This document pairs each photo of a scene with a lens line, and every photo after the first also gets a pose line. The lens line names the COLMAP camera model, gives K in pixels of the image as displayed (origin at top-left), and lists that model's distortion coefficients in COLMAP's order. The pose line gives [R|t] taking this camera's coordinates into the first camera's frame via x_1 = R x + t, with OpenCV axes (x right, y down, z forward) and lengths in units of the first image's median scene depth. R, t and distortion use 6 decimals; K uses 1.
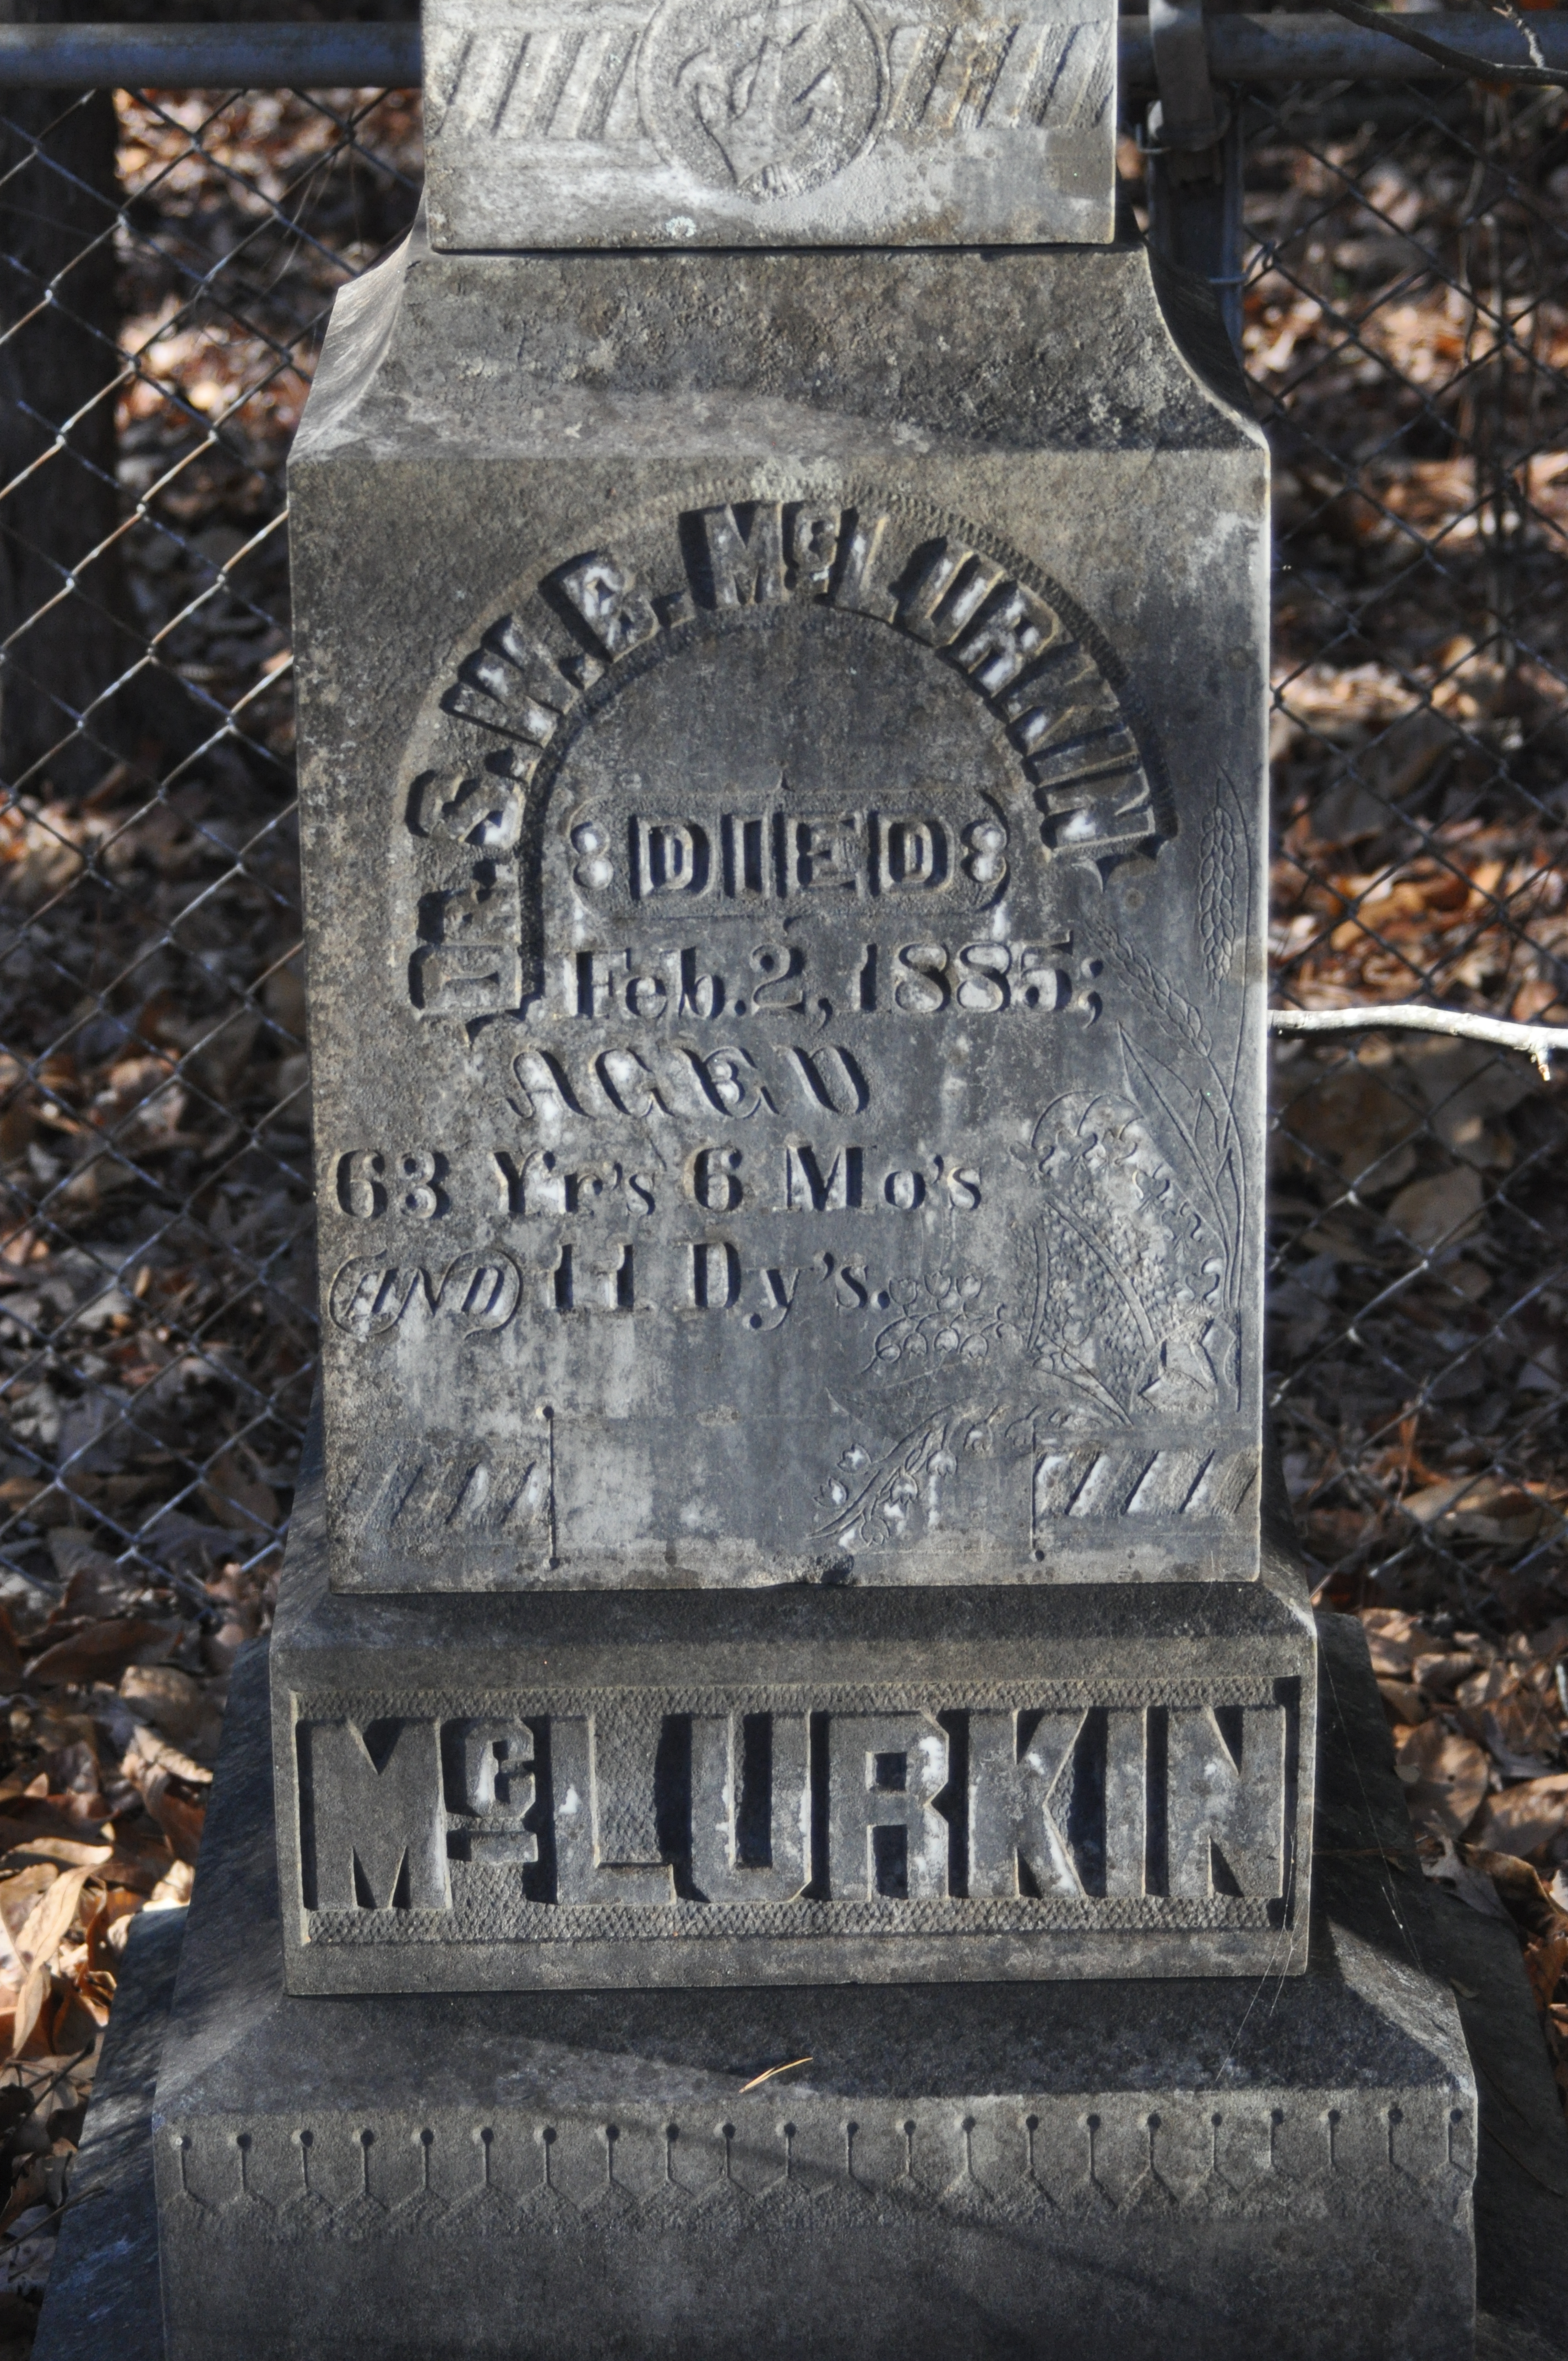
lens RADIAL K [[7286.7, 0, 784.7], [0, 7286.7, 1177.8], [0, 0, 1]] dist [0.173295, 0.000000]
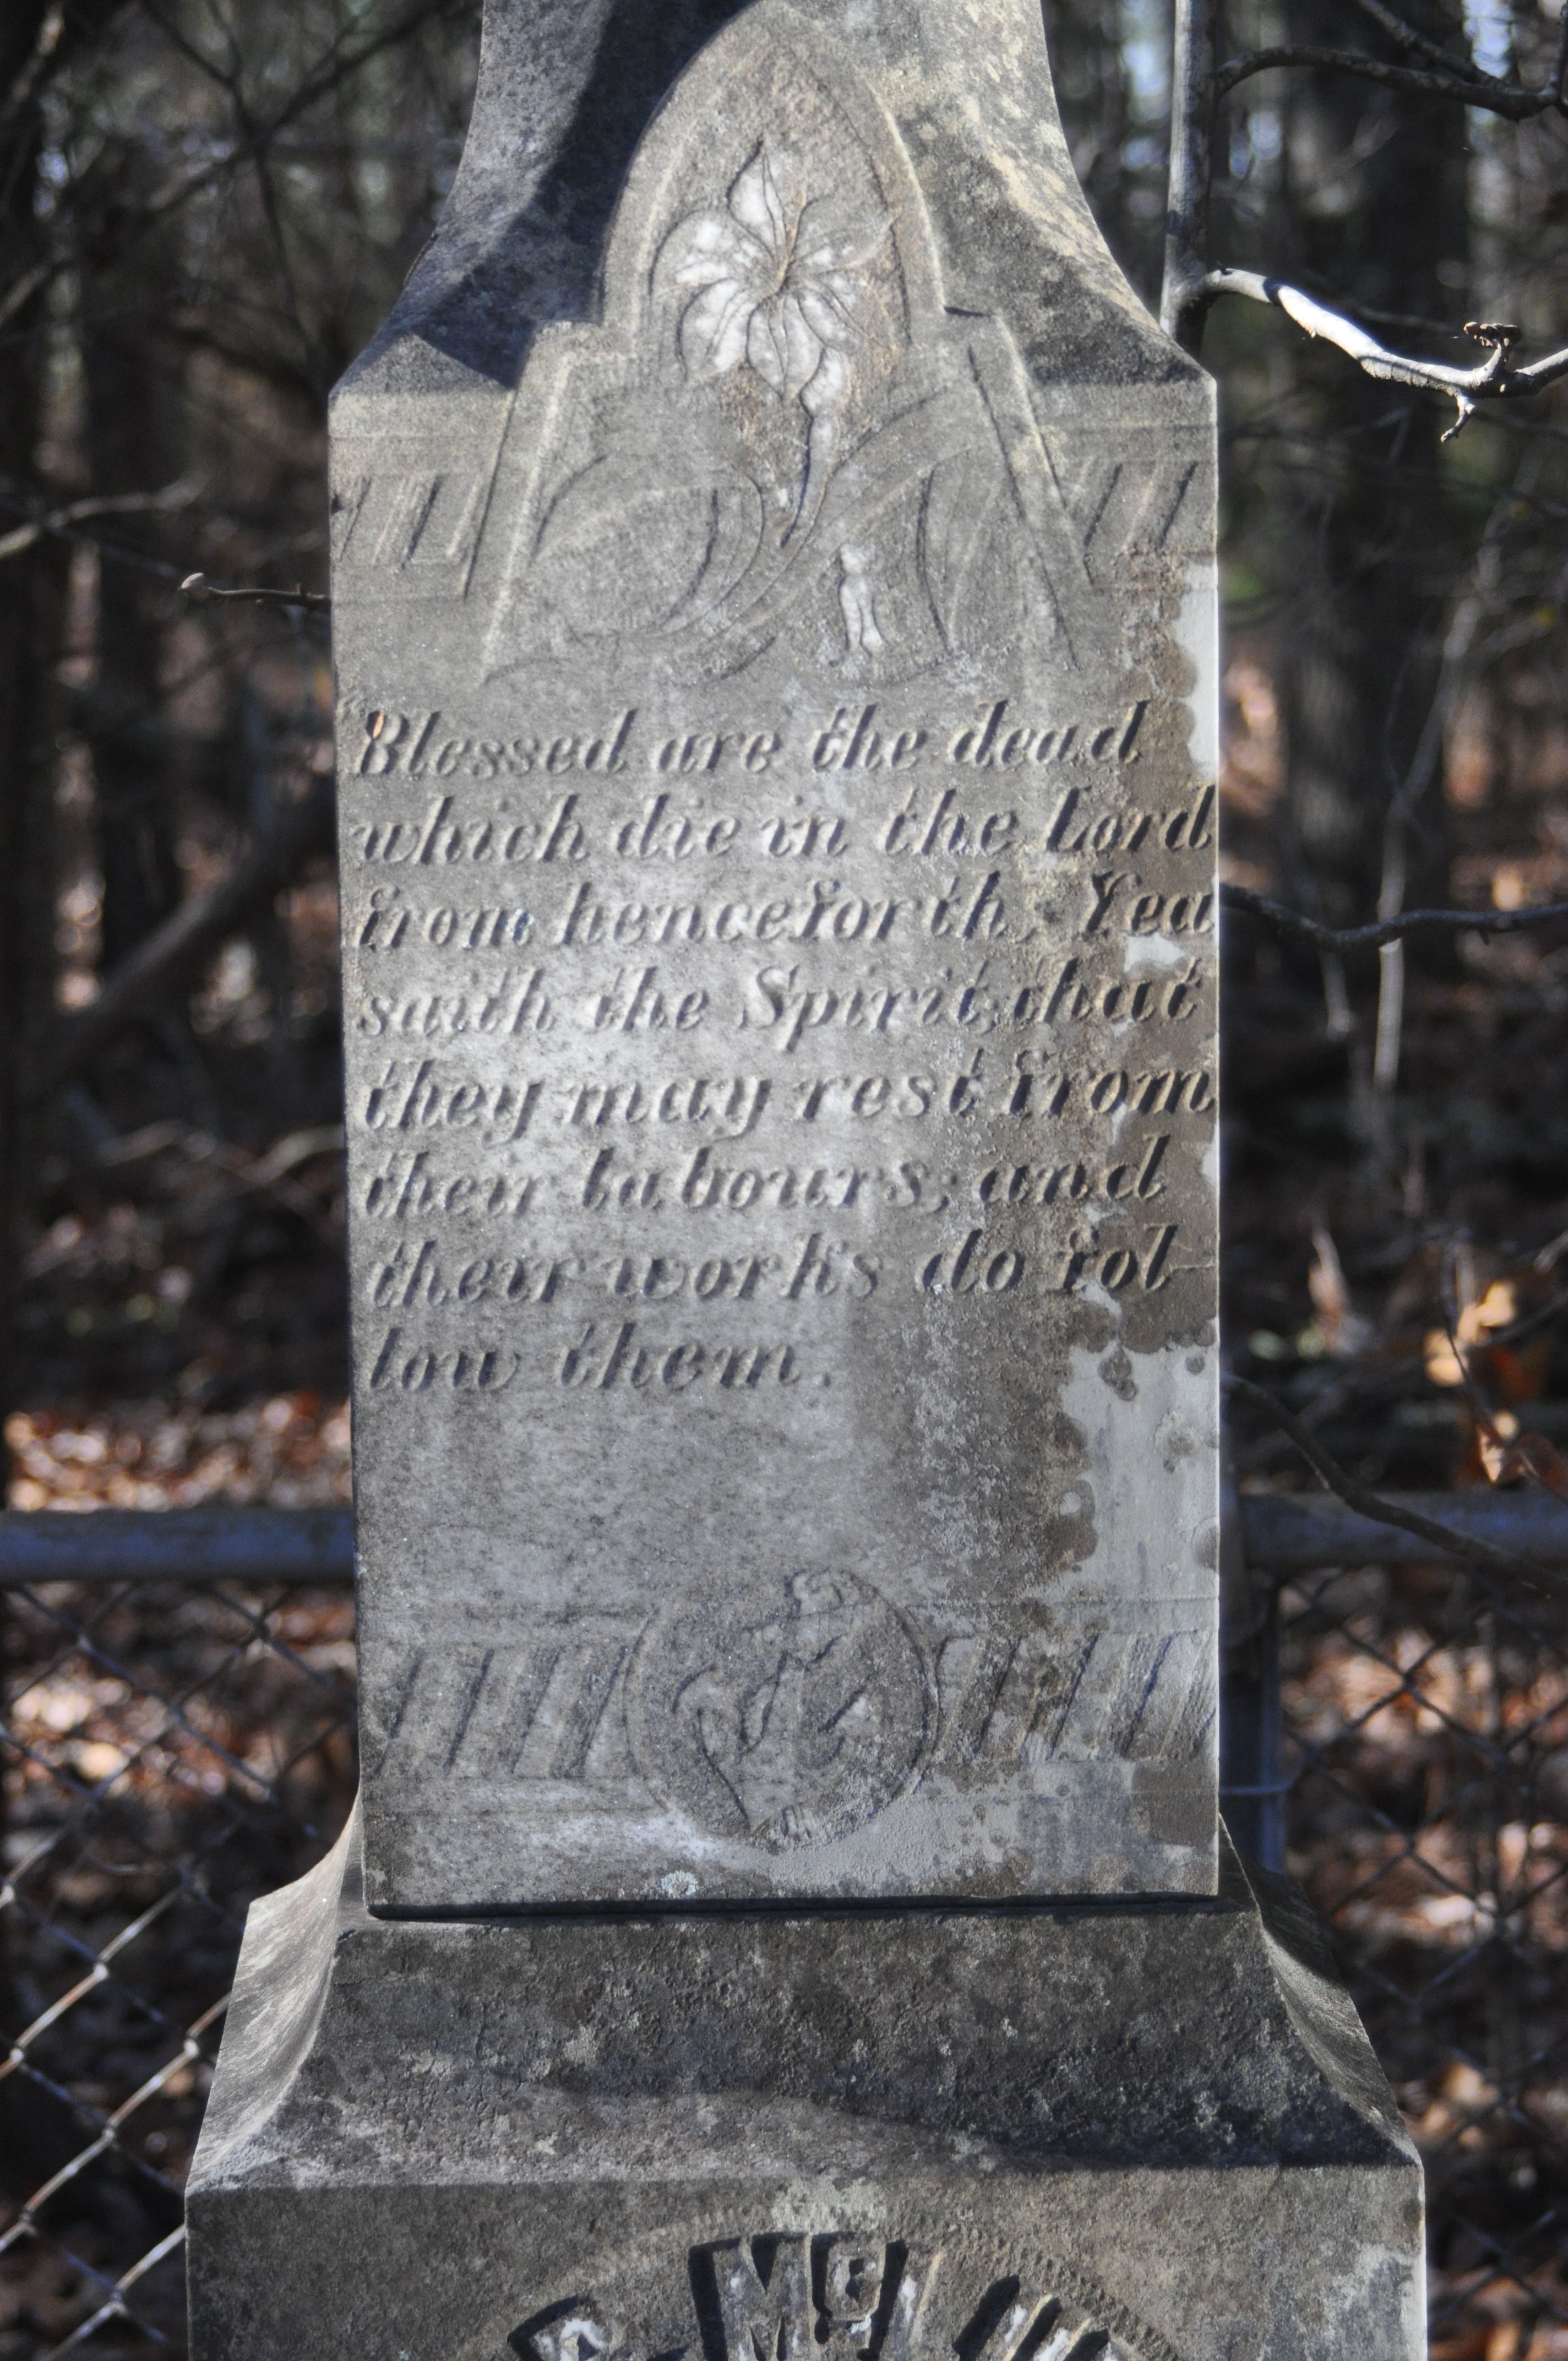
lens RADIAL K [[6845.2, 0, 785.1], [0, 6845.2, 1178.2], [0, 0, 1]] dist [0.100935, 0.000000]
pose [[0.999790, -0.006630, 0.019399, -0.016343], [0.009681, 0.986794, -0.161688, -0.082876], [-0.018071, 0.161842, 0.986651, 0.239239]]
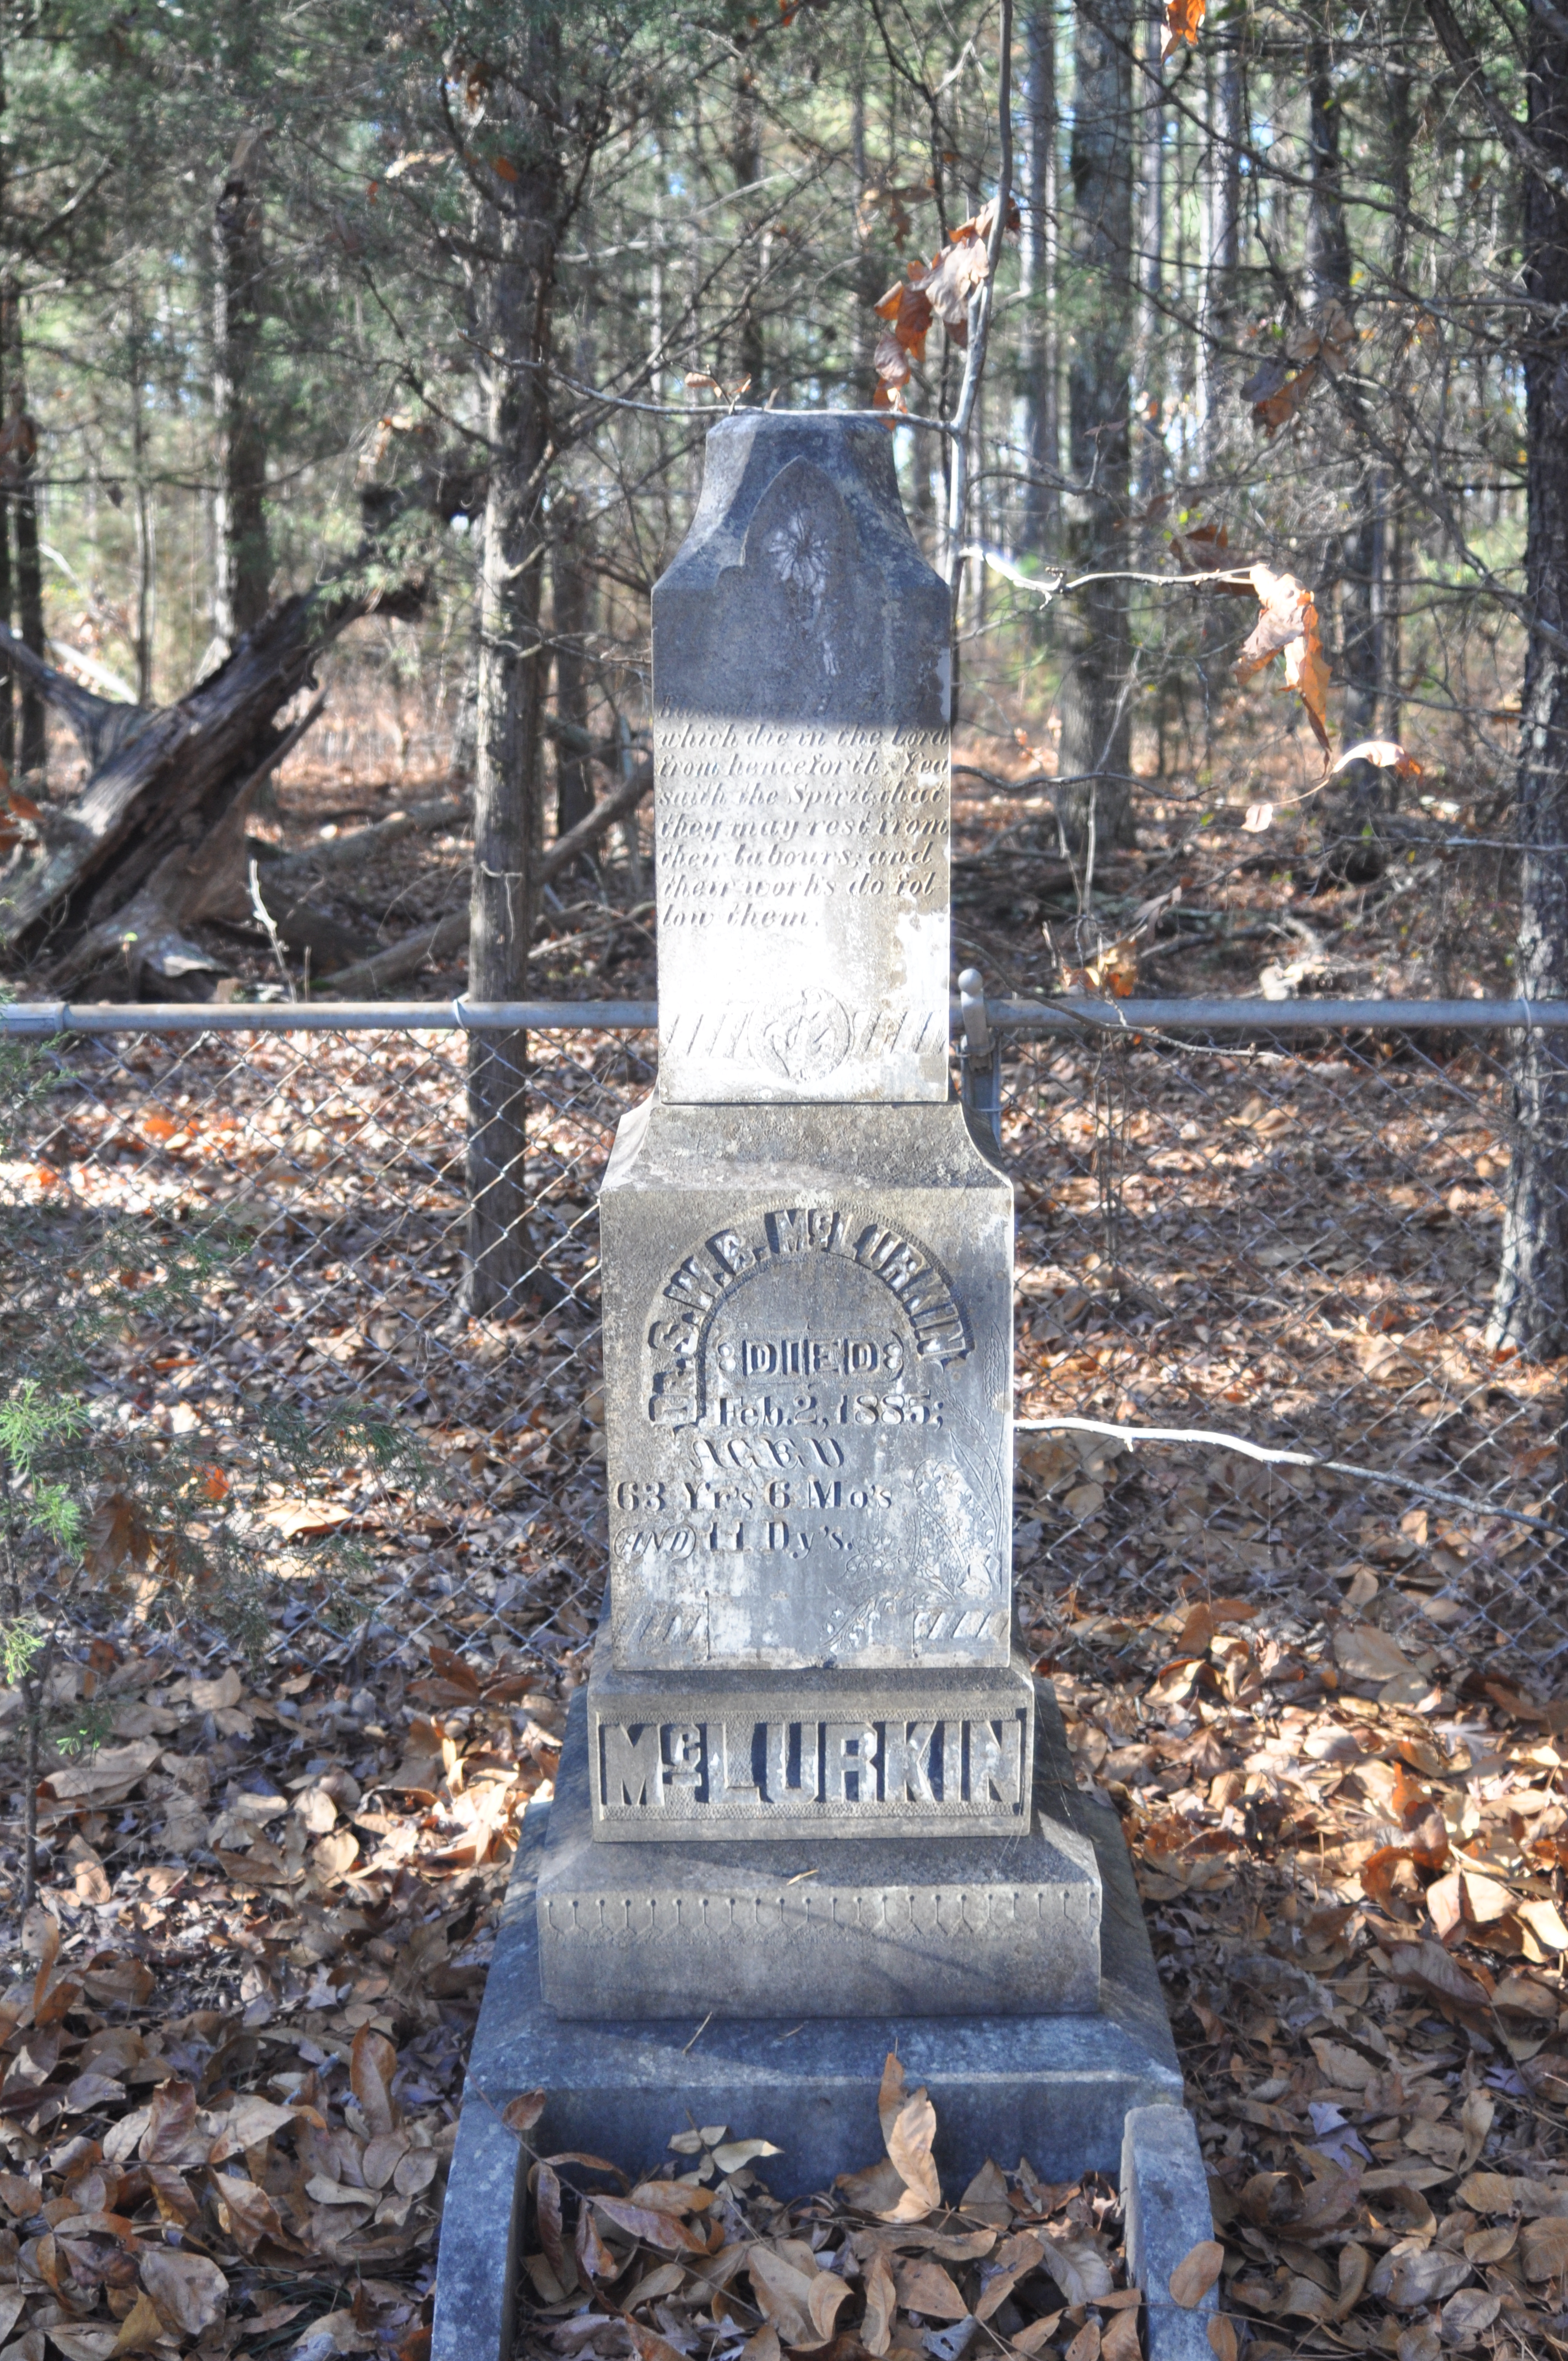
lens RADIAL K [[3138.8, 0, 779.6], [0, 3138.8, 1190.4], [0, 0, 1]] dist [-0.101130, 0.000000]
pose [[0.999963, 0.003783, -0.007719, -0.001652], [-0.004454, 0.996032, -0.088879, -0.007617], [0.007352, 0.088910, 0.996012, -0.016880]]
